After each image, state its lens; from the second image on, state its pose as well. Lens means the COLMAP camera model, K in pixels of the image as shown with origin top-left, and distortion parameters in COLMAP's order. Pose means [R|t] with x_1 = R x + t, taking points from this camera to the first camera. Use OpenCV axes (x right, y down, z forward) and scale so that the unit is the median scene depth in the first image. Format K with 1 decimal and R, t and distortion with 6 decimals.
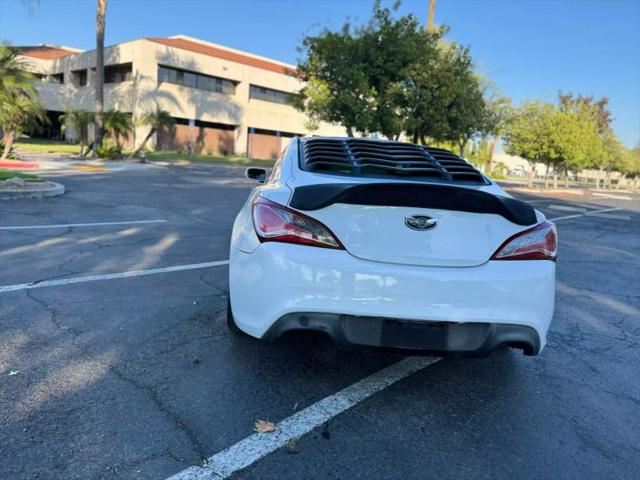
lens RADIAL K [[462.2, 0, 316.6], [0, 462.2, 239.2], [0, 0, 1]] dist [0.072501, -0.109029]
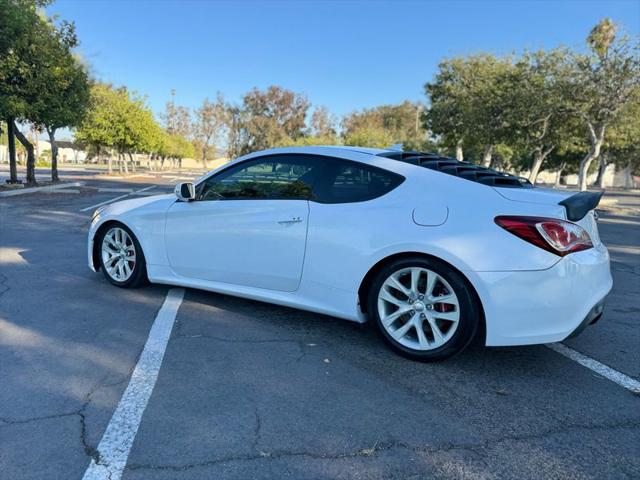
lens RADIAL K [[458.6, 0, 319.4], [0, 458.6, 242.8], [0, 0, 1]] dist [0.077378, -0.102949]
pose [[0.564212, -0.185580, 0.804503, -0.224859], [0.150236, 0.981220, 0.120981, -0.041315], [-0.811846, 0.052607, 0.581497, 0.139895]]
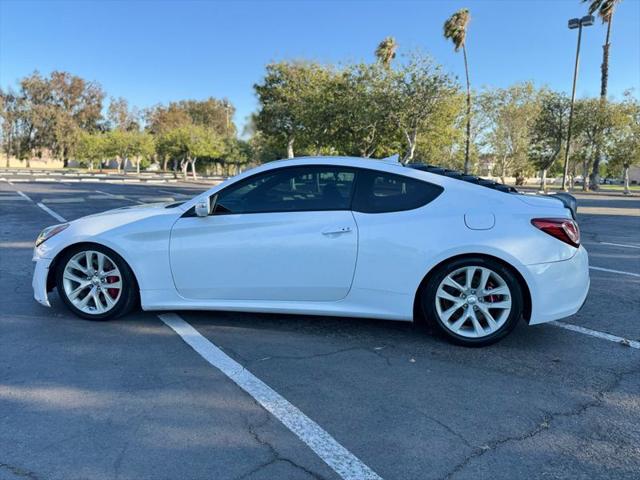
lens RADIAL K [[457.1, 0, 317.8], [0, 457.1, 243.3], [0, 0, 1]] dist [0.076102, -0.090725]
pose [[0.181265, -0.220221, 0.958460, -0.276328], [0.155247, 0.968792, 0.193235, -0.068931], [-0.971103, 0.113771, 0.209797, 0.250959]]
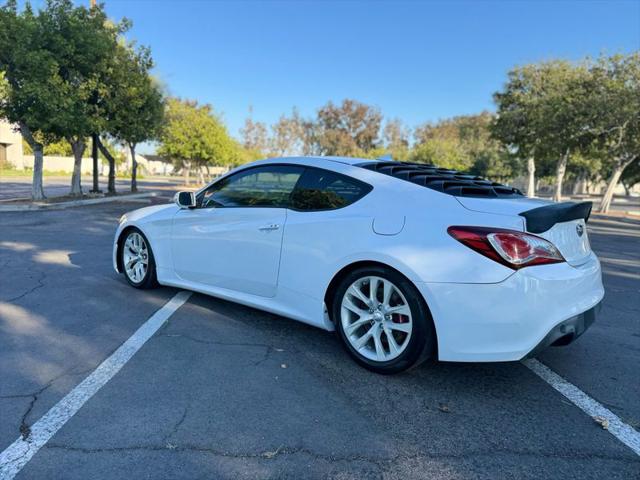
lens RADIAL K [[457.3, 0, 320.0], [0, 457.3, 240.0], [0, 0, 1]] dist [0.082202, -0.103696]
pose [[0.689735, -0.146856, 0.709013, -0.195751], [0.141159, 0.987700, 0.067259, -0.032351], [-0.710169, 0.053692, 0.701981, 0.098101]]
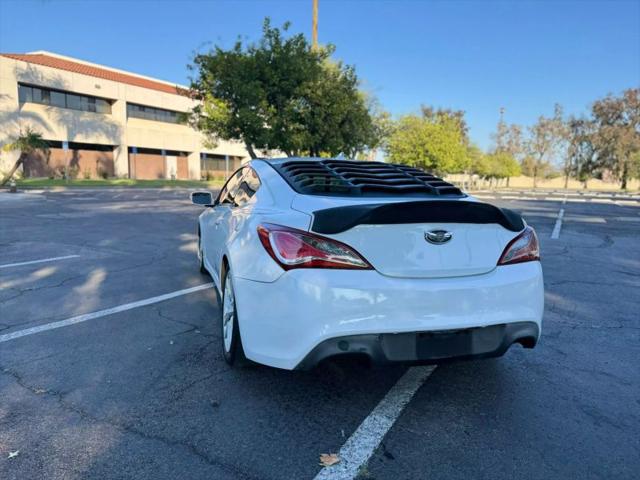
lens RADIAL K [[462.2, 0, 316.6], [0, 462.2, 239.2], [0, 0, 1]] dist [0.072501, -0.109029]
pose [[0.967546, -0.084494, 0.238149, -0.048272], [0.091903, 0.995564, -0.020160, -0.005628], [-0.235389, 0.041392, 0.971019, 0.005996]]
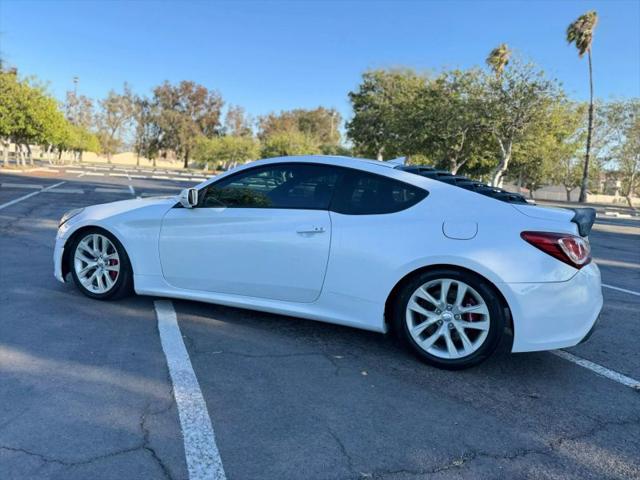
lens RADIAL K [[457.3, 0, 320.0], [0, 457.3, 240.0], [0, 0, 1]] dist [0.082202, -0.103696]
pose [[0.397386, -0.175135, 0.900784, -0.250997], [0.116648, 0.983297, 0.139718, -0.054129], [-0.910208, 0.049553, 0.411177, 0.189690]]
